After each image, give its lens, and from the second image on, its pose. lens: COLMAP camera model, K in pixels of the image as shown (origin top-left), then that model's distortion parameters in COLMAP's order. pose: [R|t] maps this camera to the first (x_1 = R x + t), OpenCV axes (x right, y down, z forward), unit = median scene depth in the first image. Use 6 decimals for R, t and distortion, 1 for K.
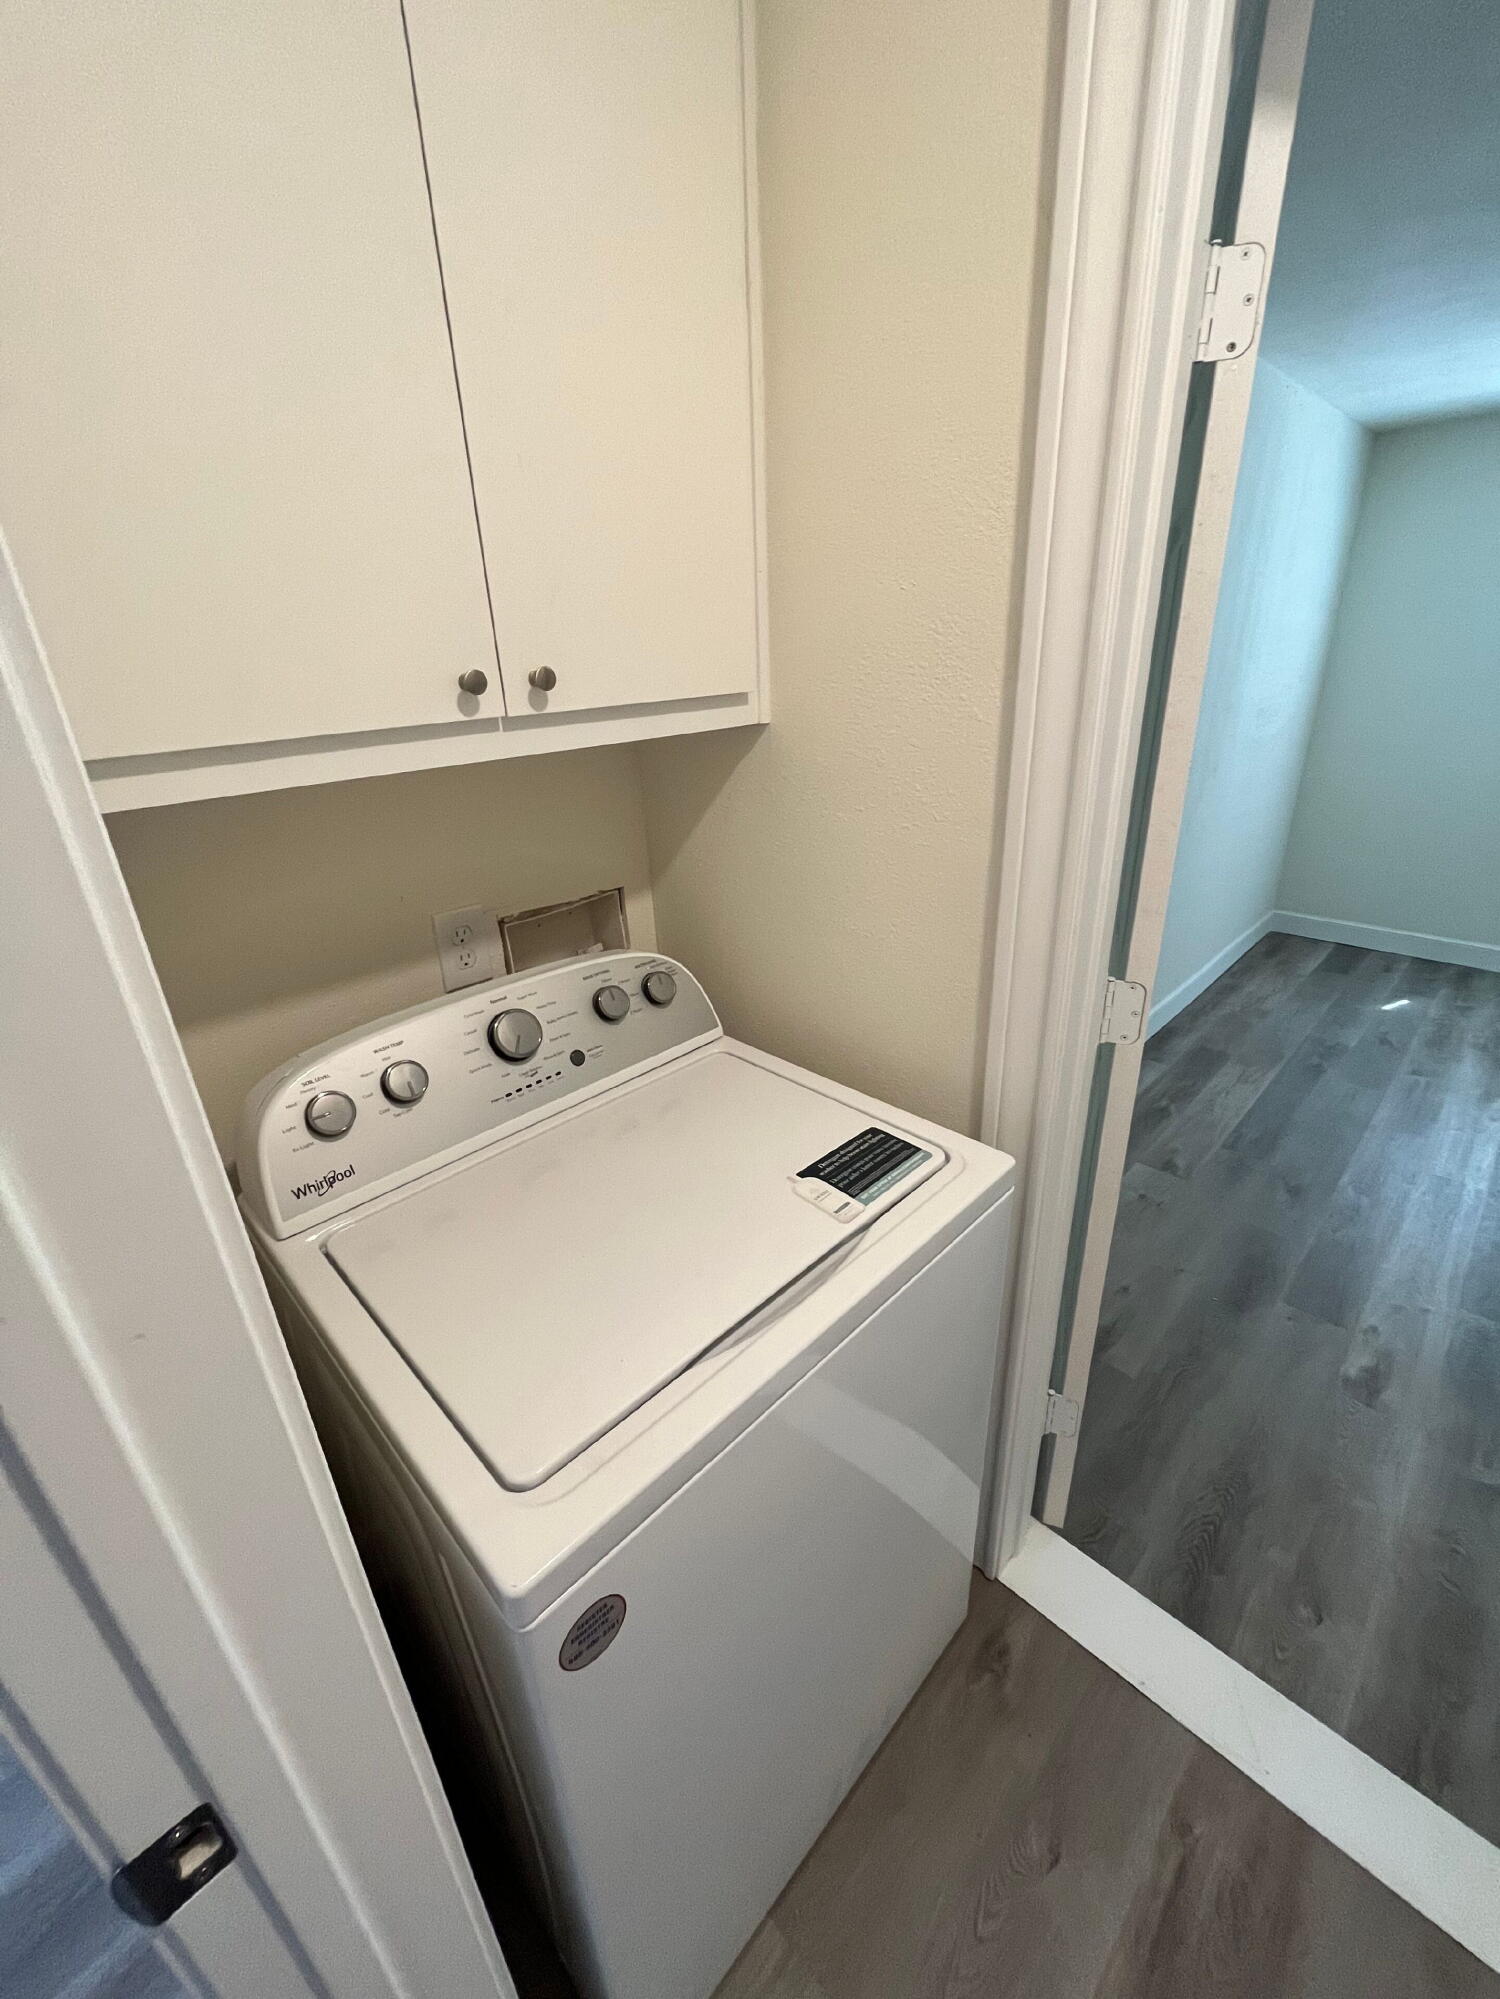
lens RADIAL K [[813.1, 0, 750.0], [0, 813.1, 999.5], [0, 0, 1]] dist [-0.001304, -0.000272]
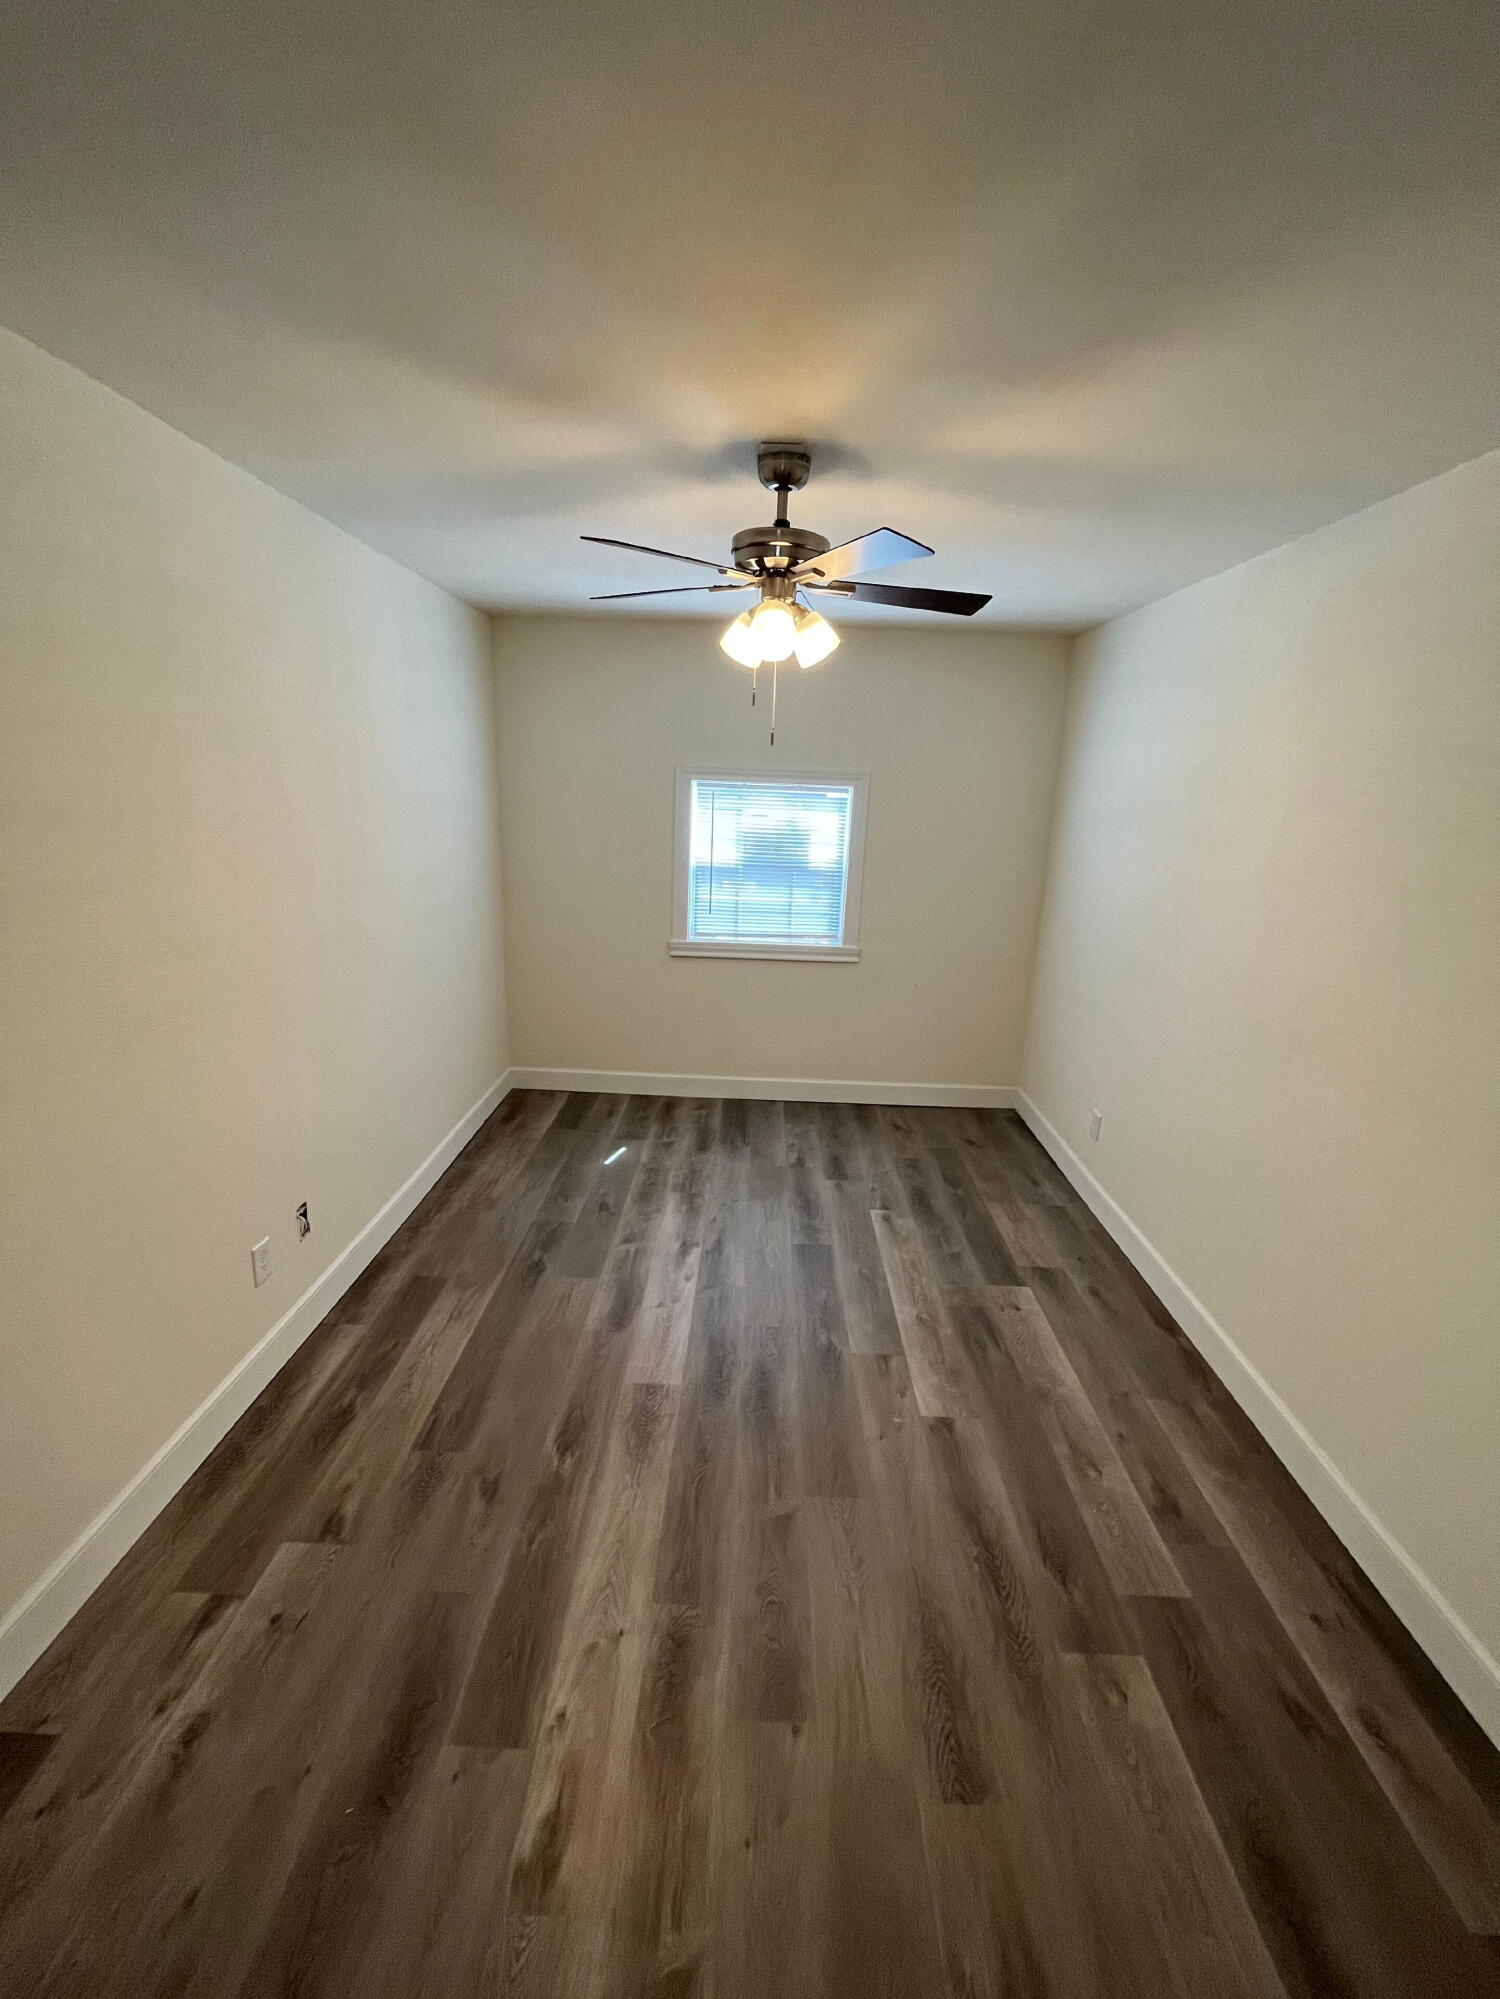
lens RADIAL K [[813.1, 0, 750.0], [0, 813.1, 999.5], [0, 0, 1]] dist [-0.001304, -0.000272]
pose [[0.721400, -0.114380, 0.683007, 0.267407], [0.215659, 0.974329, -0.064614, -0.087153], [-0.658083, 0.193909, 0.727548, 0.126549]]
